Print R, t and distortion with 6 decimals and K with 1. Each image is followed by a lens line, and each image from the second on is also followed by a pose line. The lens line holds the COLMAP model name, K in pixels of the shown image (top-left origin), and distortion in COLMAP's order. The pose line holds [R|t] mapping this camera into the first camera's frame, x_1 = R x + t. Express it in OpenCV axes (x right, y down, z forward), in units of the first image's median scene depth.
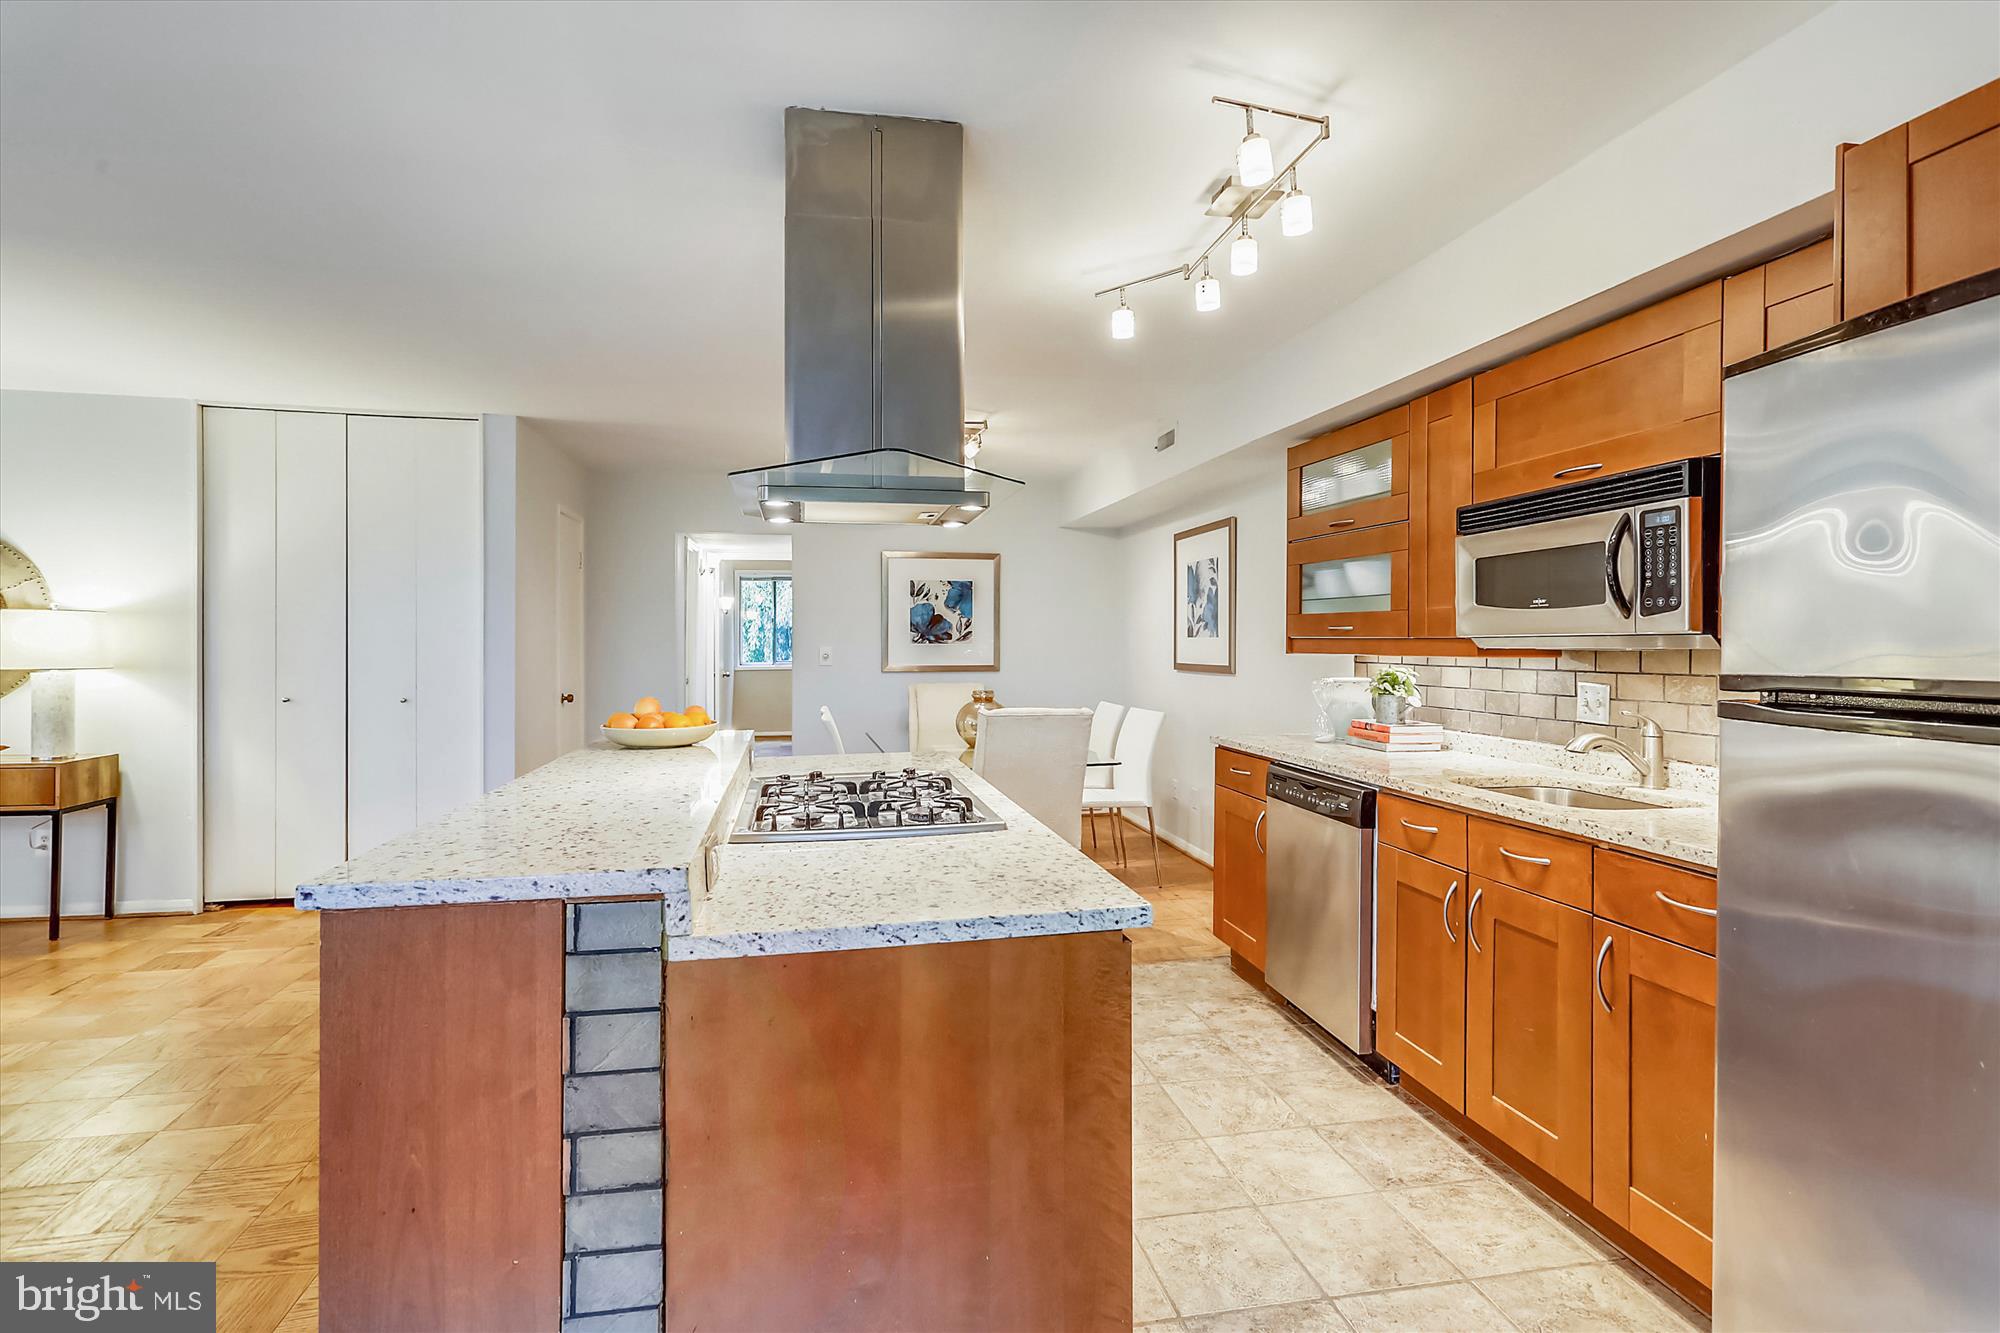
lens RADIAL K [[955.6, 0, 991.9], [0, 955.6, 643.9], [0, 0, 1]] dist [-0.001868, 0.000041]
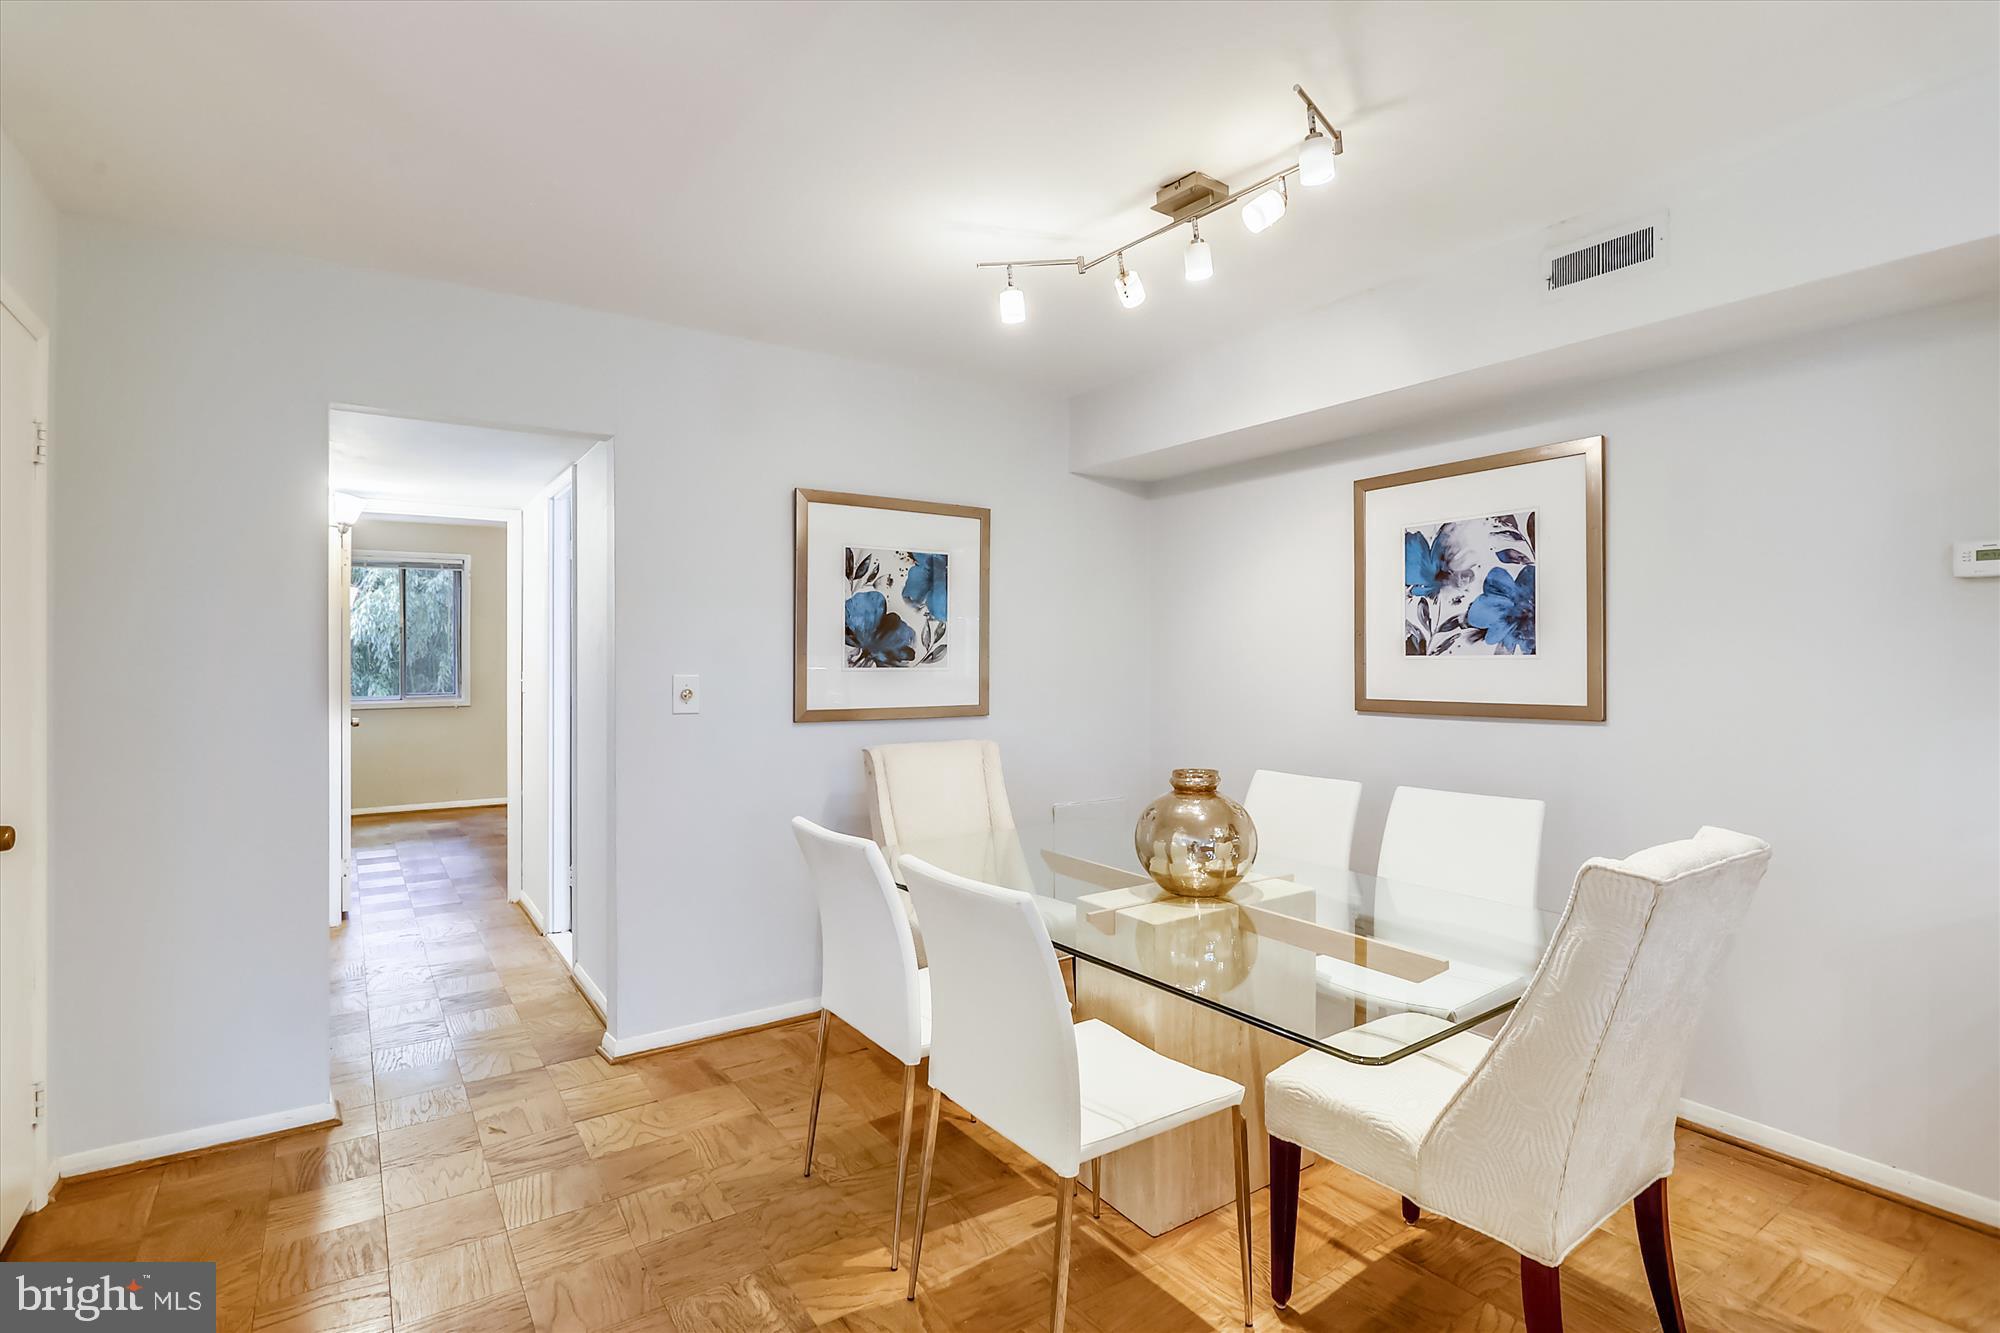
lens RADIAL K [[955.2, 0, 989.8], [0, 955.2, 656.3], [0, 0, 1]] dist [-0.002216, 0.000209]
pose [[0.918079, 0.001265, 0.396396, -0.307290], [0.002613, 0.999954, -0.009242, -0.002098], [-0.396390, 0.009521, 0.918033, 0.678027]]
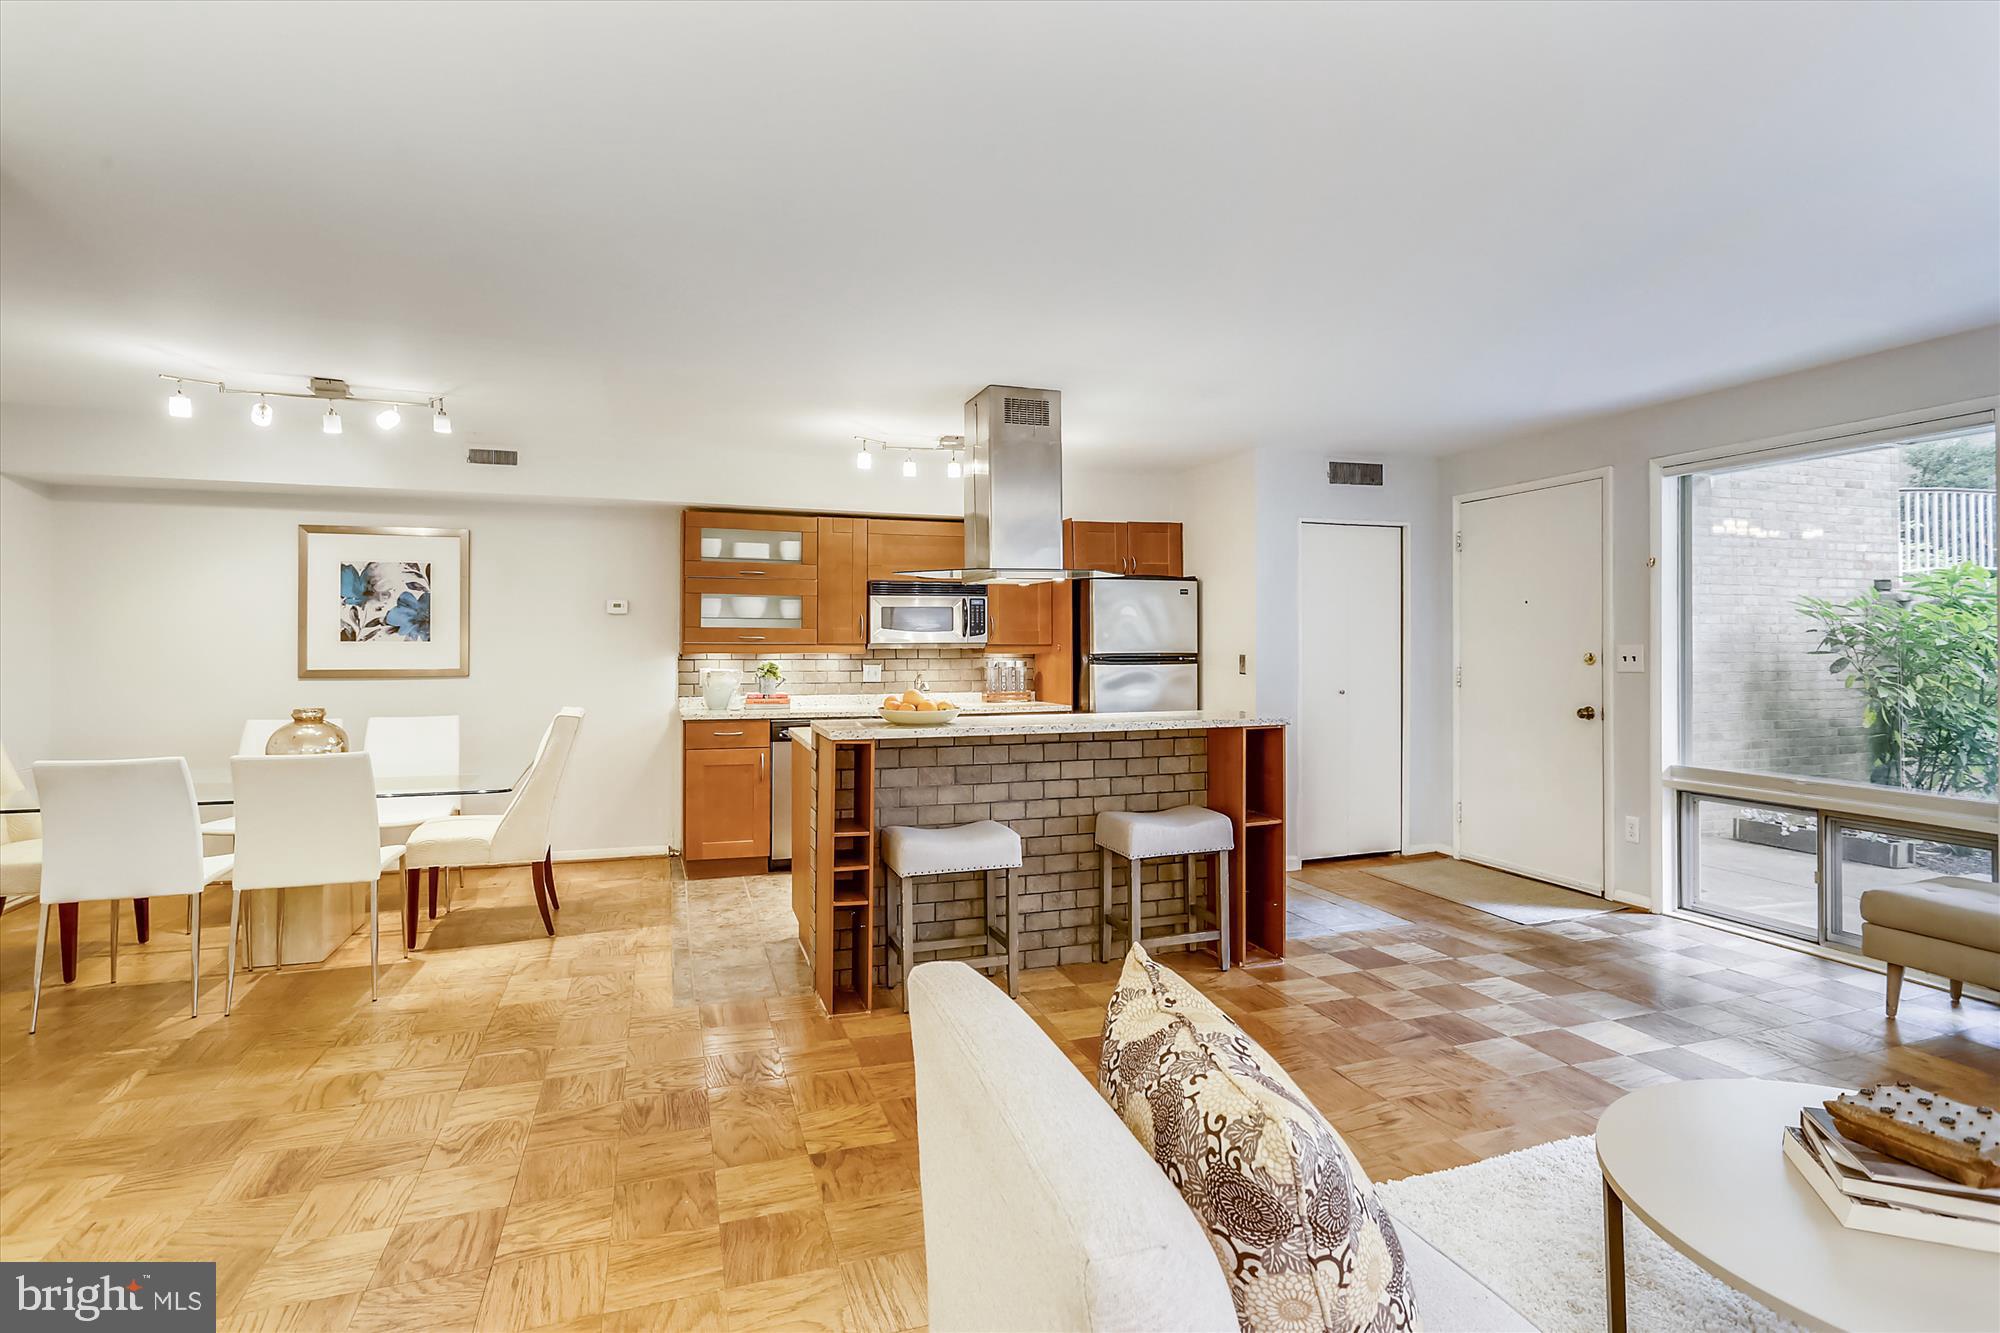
lens RADIAL K [[955.6, 0, 991.9], [0, 955.6, 643.9], [0, 0, 1]] dist [-0.001868, 0.000041]
pose [[-0.145595, -0.001109, 0.989344, -0.951993], [0.002630, 0.999995, 0.001508, -0.005170], [-0.989341, 0.002822, -0.145591, 0.612706]]
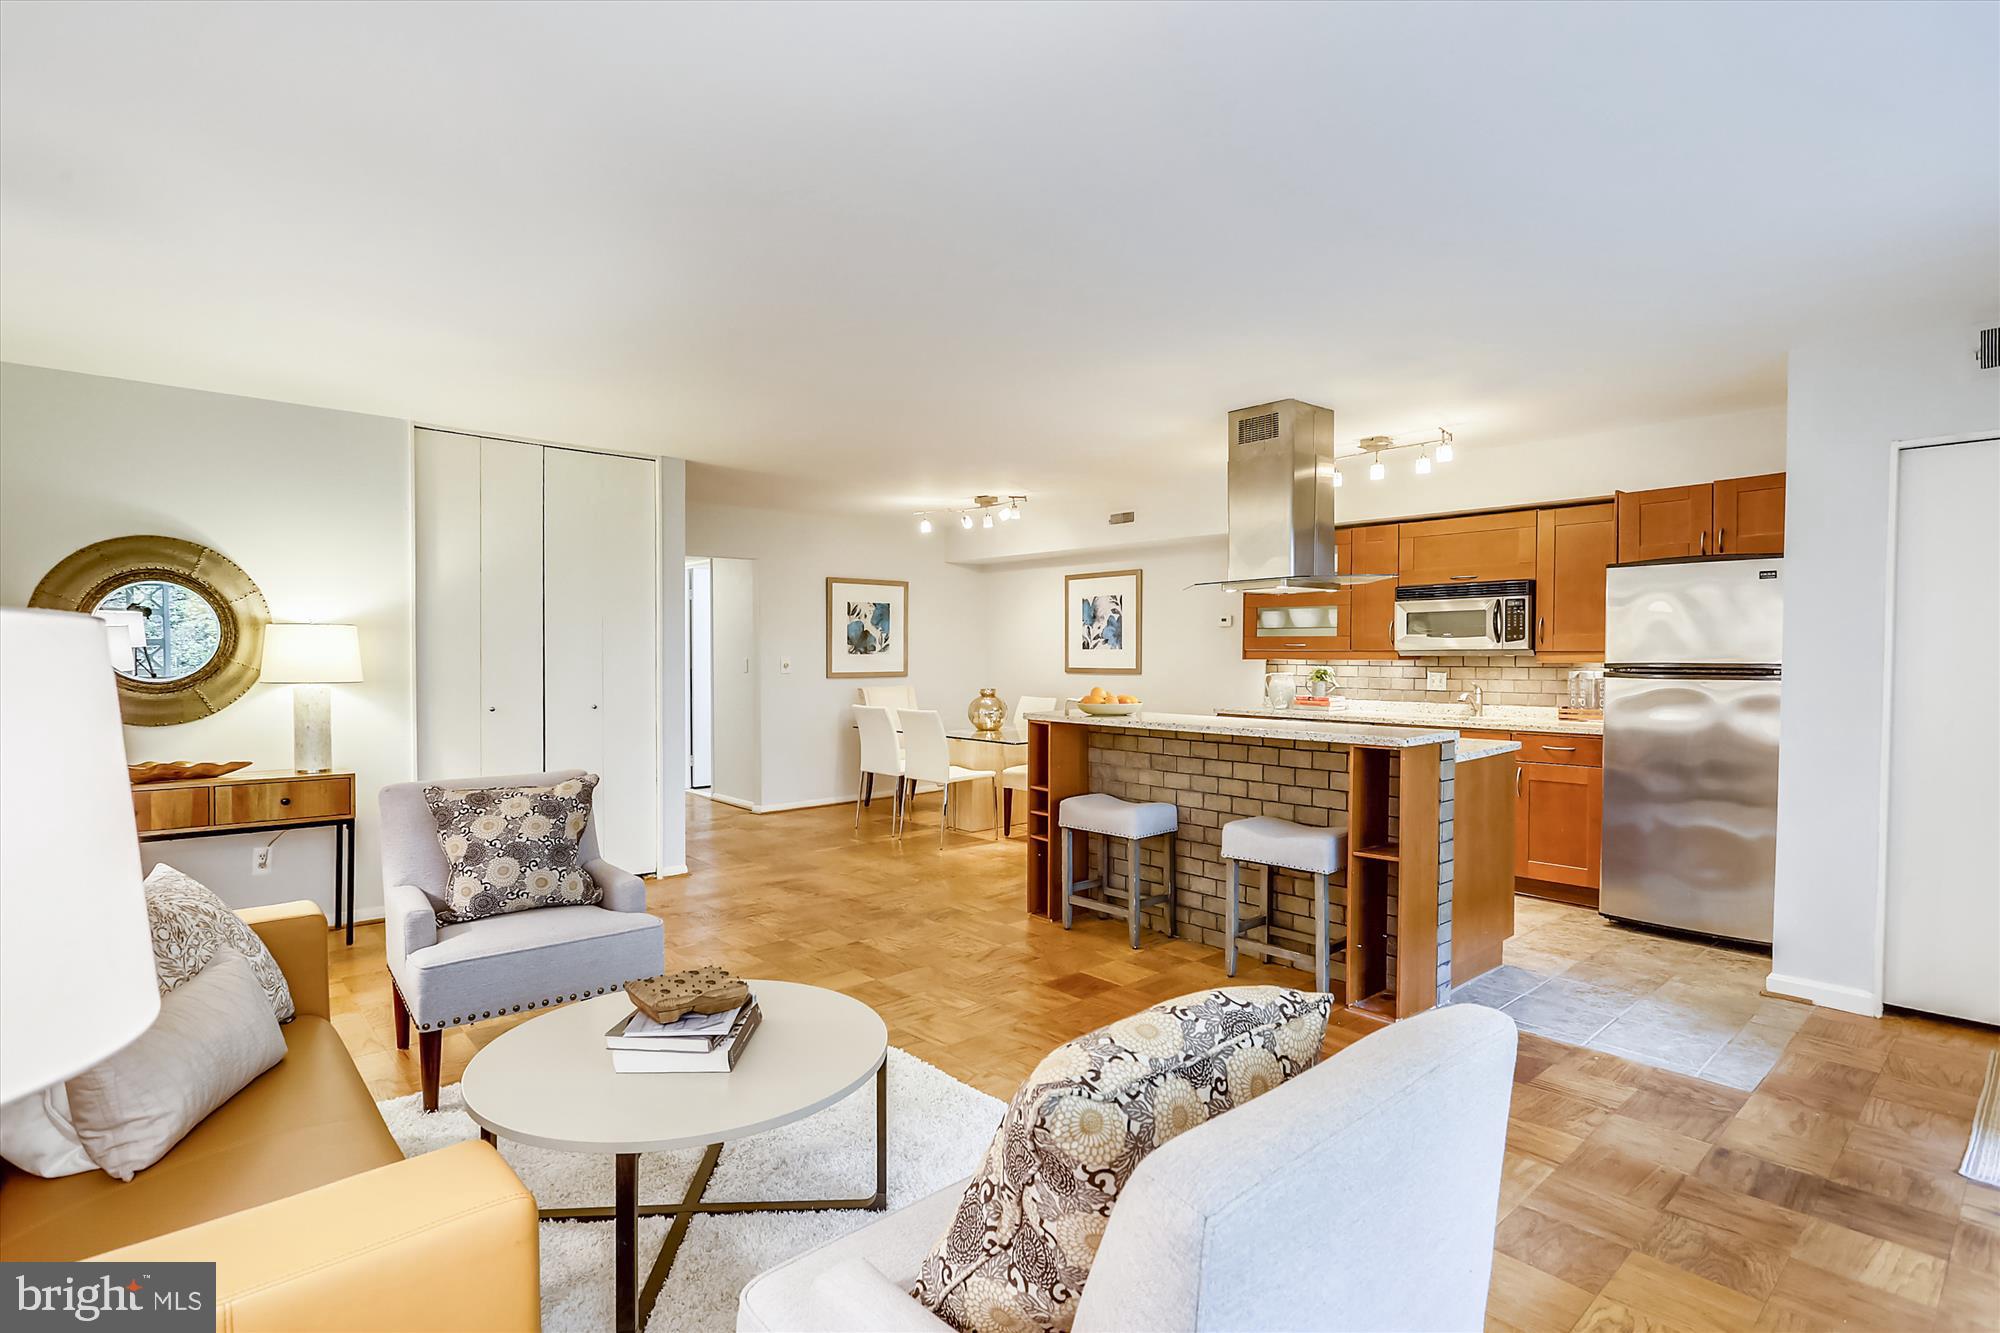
lens RADIAL K [[991.0, 0, 985.4], [0, 991.0, 675.0], [0, 0, 1]] dist [-0.002227, -0.000440]
pose [[0.858347, -0.014071, 0.512877, -0.804216], [0.002973, 0.999744, 0.022452, -0.002709], [-0.513061, -0.017747, 0.858168, -0.224946]]
